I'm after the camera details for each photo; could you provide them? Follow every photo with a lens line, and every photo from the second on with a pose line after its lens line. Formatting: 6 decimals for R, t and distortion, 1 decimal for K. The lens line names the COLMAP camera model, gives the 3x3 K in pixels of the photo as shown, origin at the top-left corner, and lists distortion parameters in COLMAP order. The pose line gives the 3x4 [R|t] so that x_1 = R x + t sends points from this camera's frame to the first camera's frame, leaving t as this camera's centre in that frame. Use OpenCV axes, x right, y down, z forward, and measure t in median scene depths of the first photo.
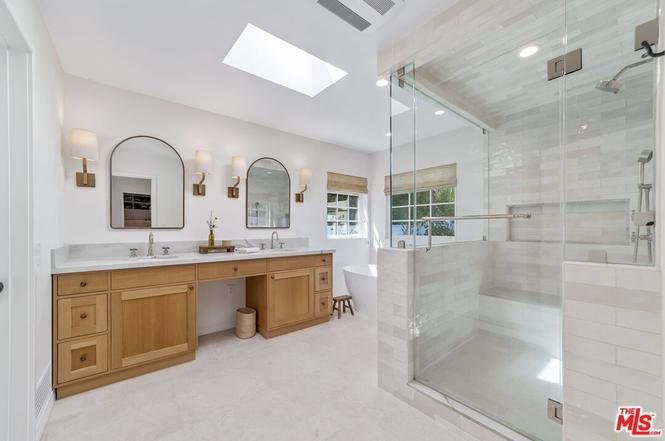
lens RADIAL K [[260.4, 0, 328.6], [0, 260.4, 225.9], [0, 0, 1]] dist [-0.003827, 0.000332]
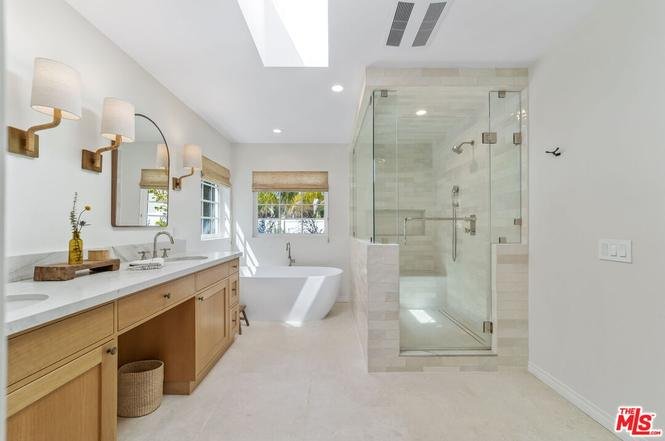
lens RADIAL K [[260.4, 0, 329.3], [0, 260.4, 222.4], [0, 0, 1]] dist [-0.003827, 0.000332]
pose [[0.632386, 0.009975, 0.774589, -0.516625], [-0.003814, 0.999945, -0.009763, 0.002494], [-0.774644, 0.003220, 0.632389, 0.297662]]
